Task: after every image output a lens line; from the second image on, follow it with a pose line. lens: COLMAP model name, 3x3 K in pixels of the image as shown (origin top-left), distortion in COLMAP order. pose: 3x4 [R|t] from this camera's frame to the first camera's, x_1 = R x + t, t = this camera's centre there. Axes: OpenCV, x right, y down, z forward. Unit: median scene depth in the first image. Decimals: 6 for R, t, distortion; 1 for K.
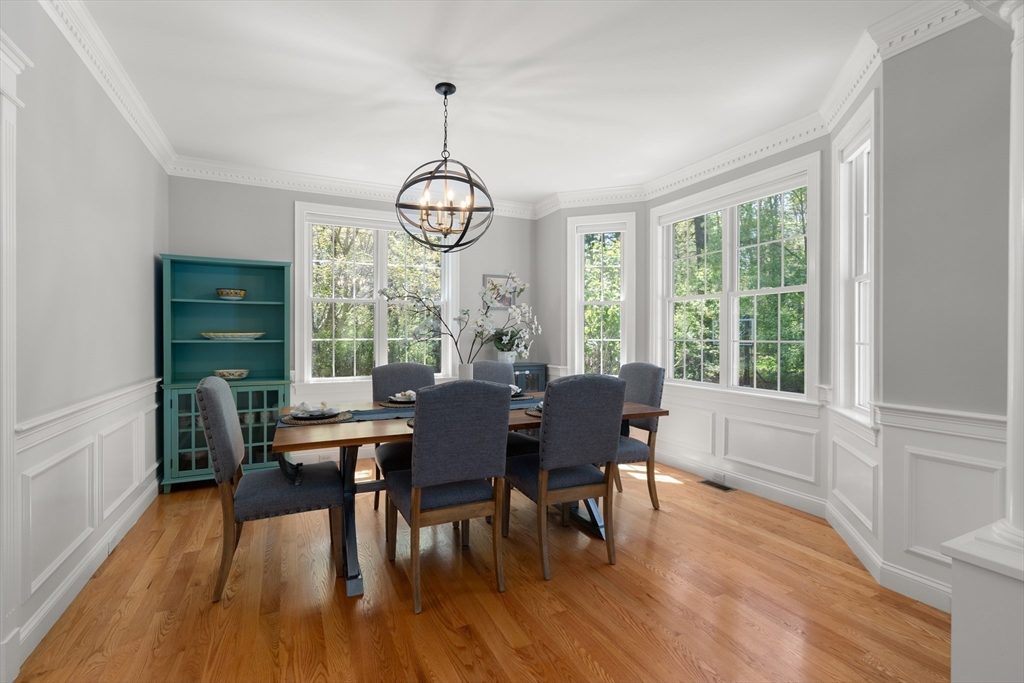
lens RADIAL K [[462.5, 0, 506.5], [0, 462.5, 344.1], [0, 0, 1]] dist [-0.001488, 0.001352]
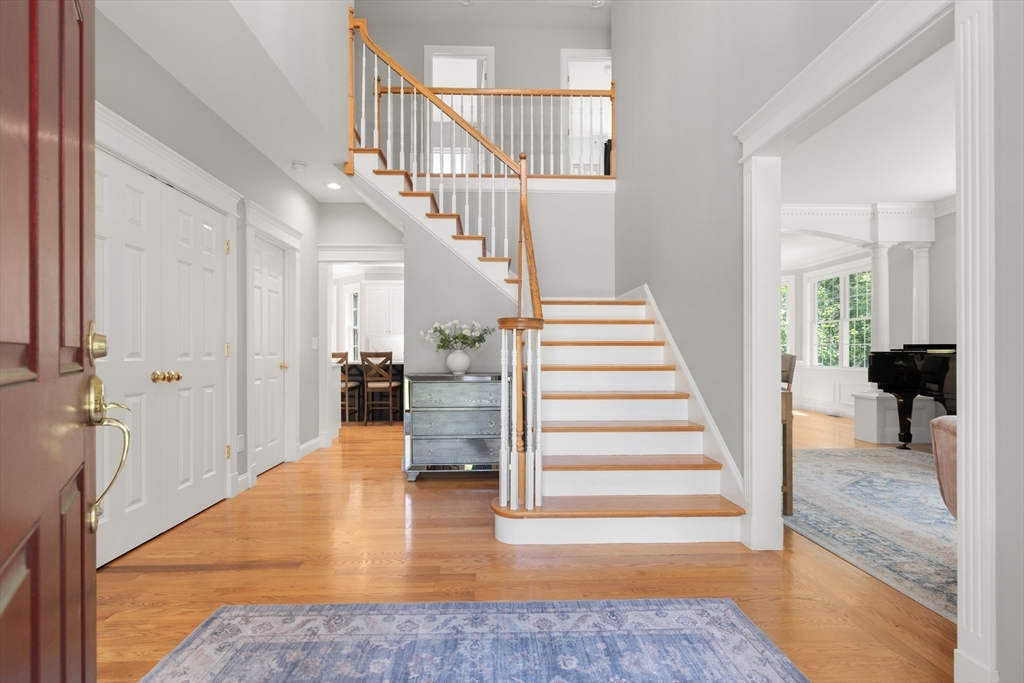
lens RADIAL K [[462.5, 0, 506.5], [0, 462.5, 344.1], [0, 0, 1]] dist [-0.001488, 0.001352]
pose [[0.916835, 0.000110, -0.399267, -0.029661], [-0.011912, 0.999562, -0.027079, 0.063841], [0.399089, 0.029583, 0.916435, -1.330729]]
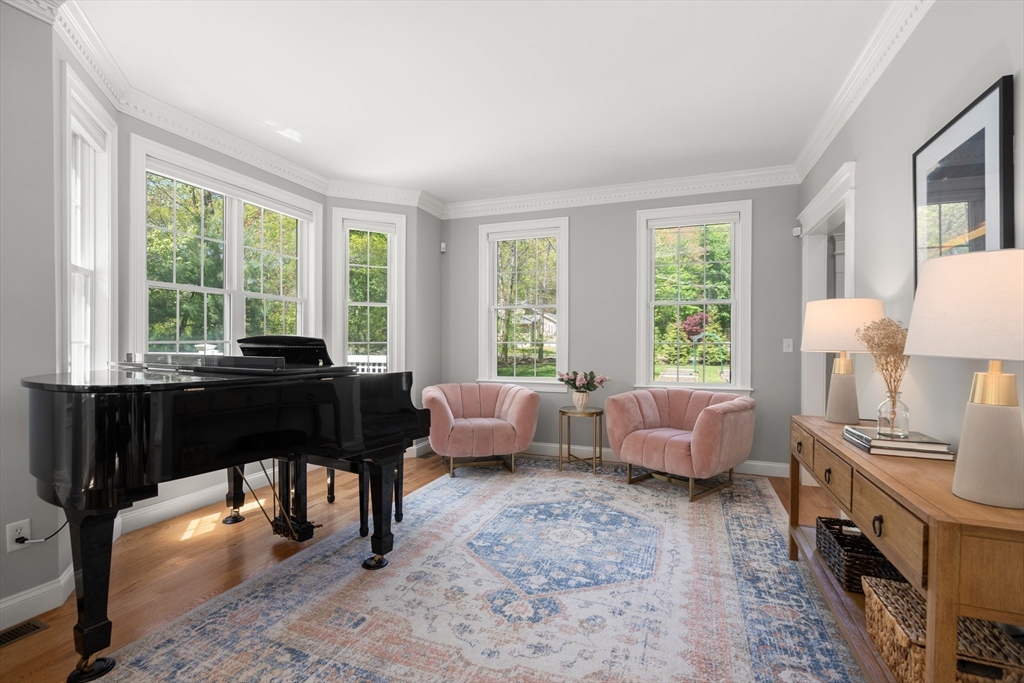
lens RADIAL K [[462.5, 0, 506.5], [0, 462.5, 344.1], [0, 0, 1]] dist [-0.001488, 0.001352]
pose [[-0.686076, -0.006820, 0.727498, -0.102268], [0.006350, 0.999862, 0.015361, 0.002323], [-0.727502, 0.015159, -0.685938, 0.206481]]
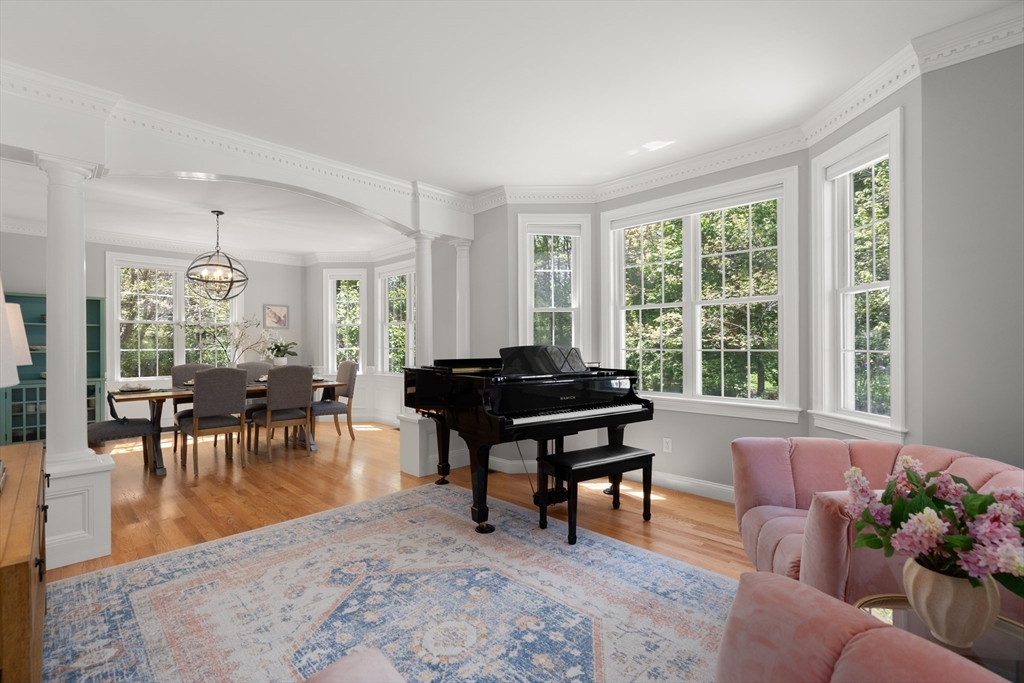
lens RADIAL K [[462.5, 0, 506.5], [0, 462.5, 344.1], [0, 0, 1]] dist [-0.001488, 0.001352]
pose [[0.941994, -0.005724, 0.335581, 0.235380], [0.012076, 0.999785, -0.016845, 0.010369], [-0.335413, 0.019921, 0.941861, -0.798820]]
